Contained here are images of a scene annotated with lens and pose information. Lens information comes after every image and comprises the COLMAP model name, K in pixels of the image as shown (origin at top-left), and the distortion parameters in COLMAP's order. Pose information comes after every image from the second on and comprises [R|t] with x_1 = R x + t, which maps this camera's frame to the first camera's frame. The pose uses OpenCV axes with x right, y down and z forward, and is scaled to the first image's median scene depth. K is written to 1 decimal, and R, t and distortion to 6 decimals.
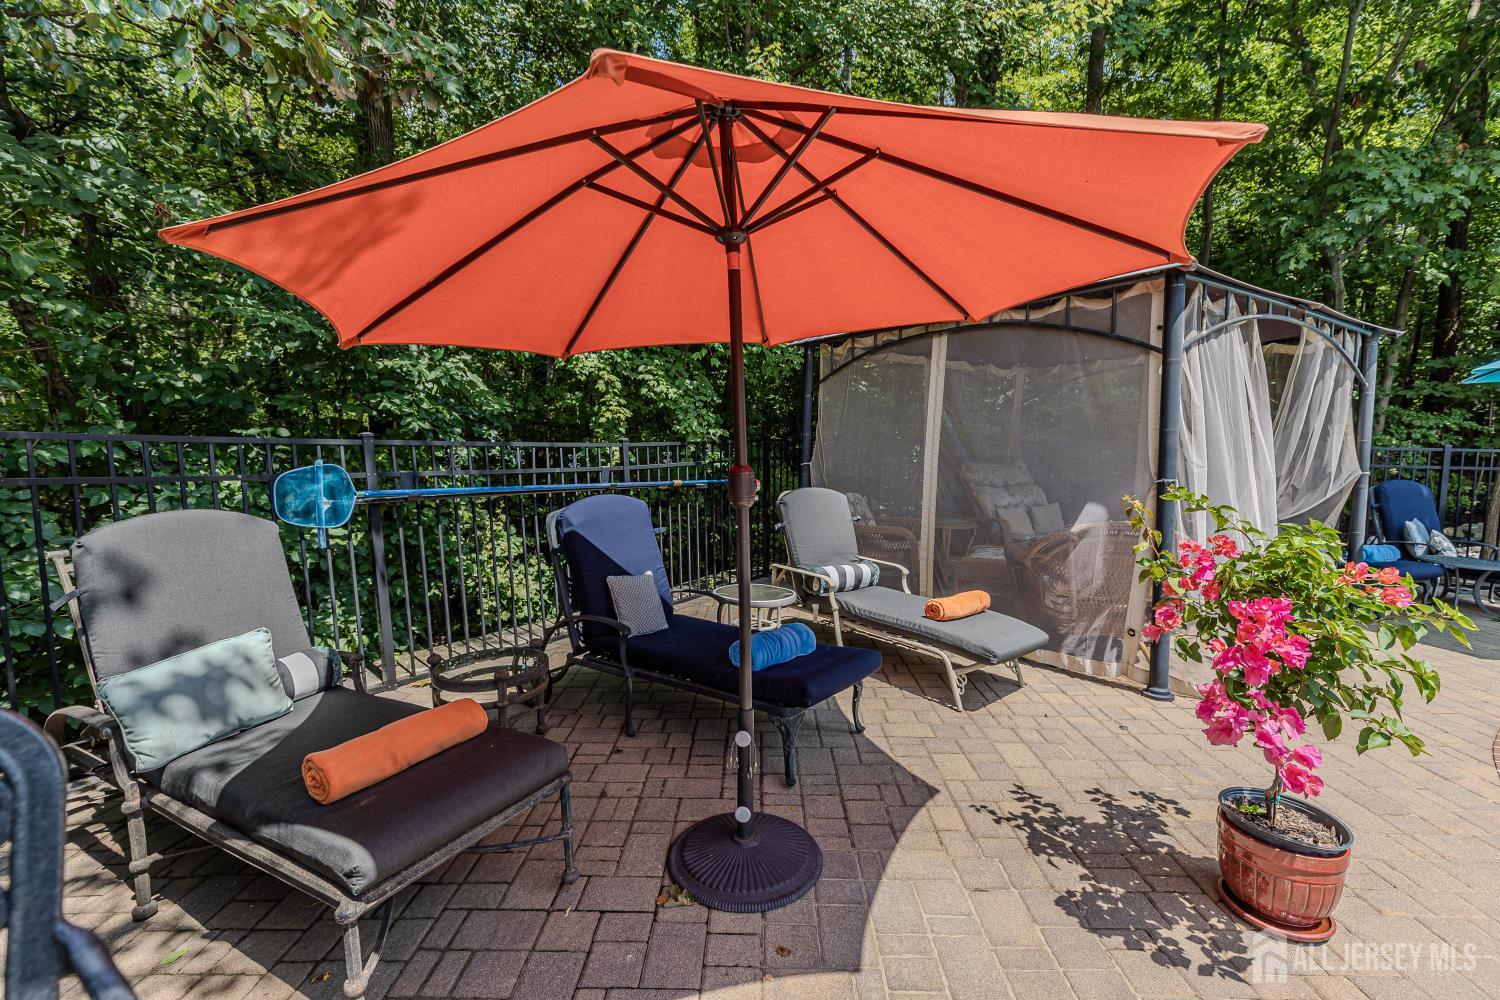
lens RADIAL K [[677.6, 0, 752.3], [0, 677.6, 496.4], [0, 0, 1]] dist [0.002480, 0.000262]
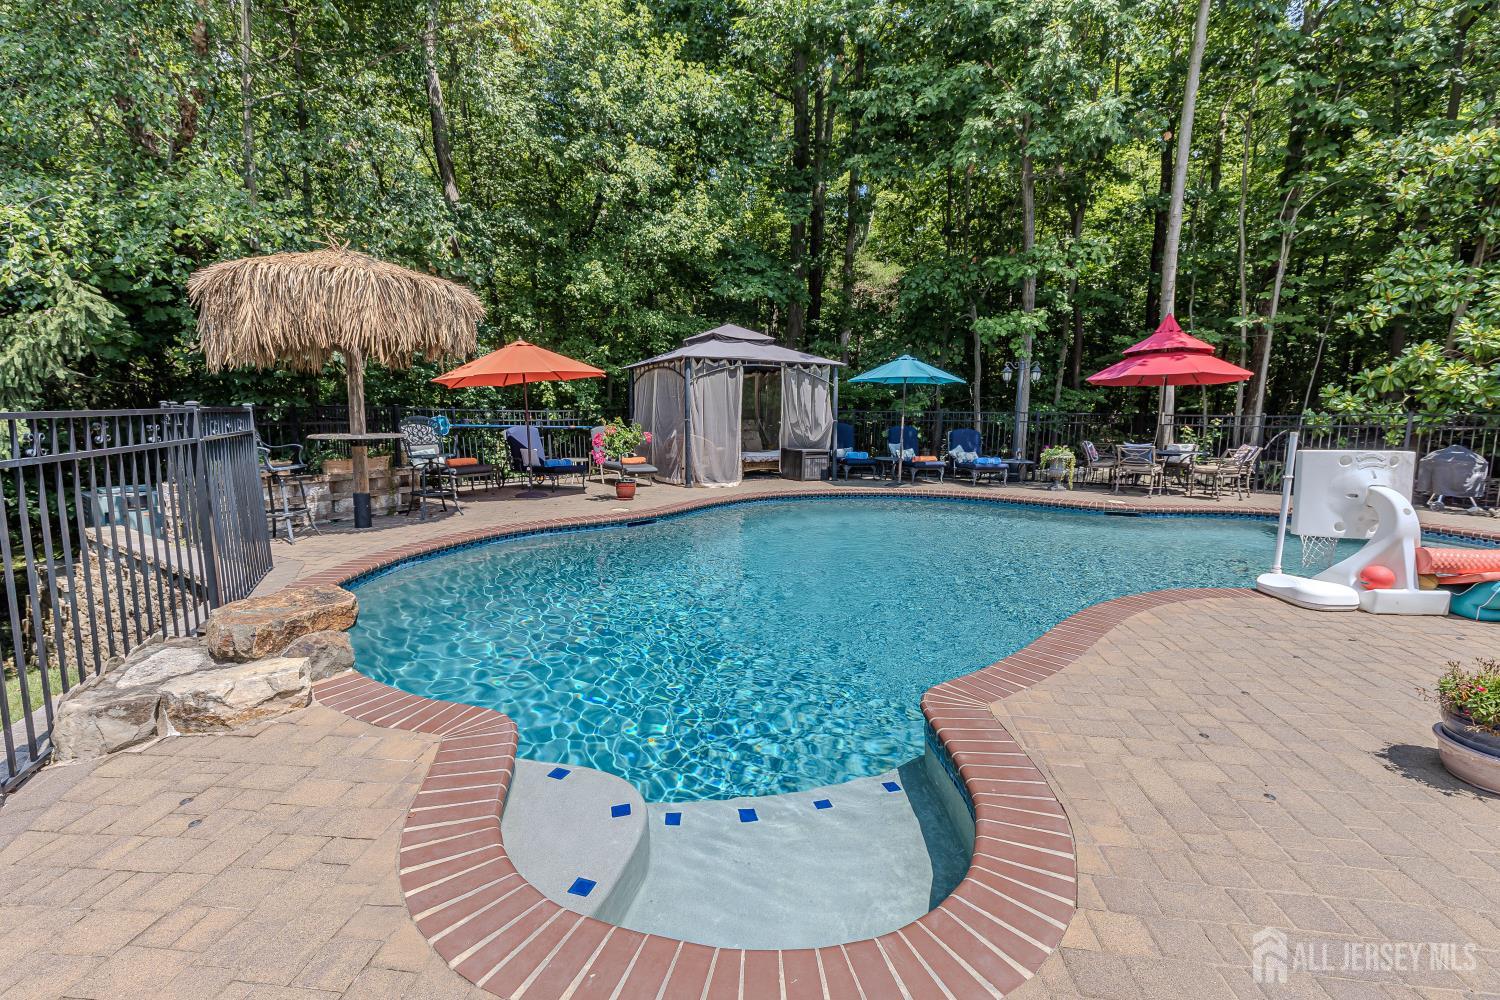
lens RADIAL K [[677.6, 0, 752.3], [0, 677.6, 496.4], [0, 0, 1]] dist [0.002480, 0.000262]
pose [[0.997488, 0.015677, -0.069075, 1.163792], [-0.012787, 0.999032, 0.042093, 0.192292], [0.069668, -0.041104, 0.996723, -2.286586]]
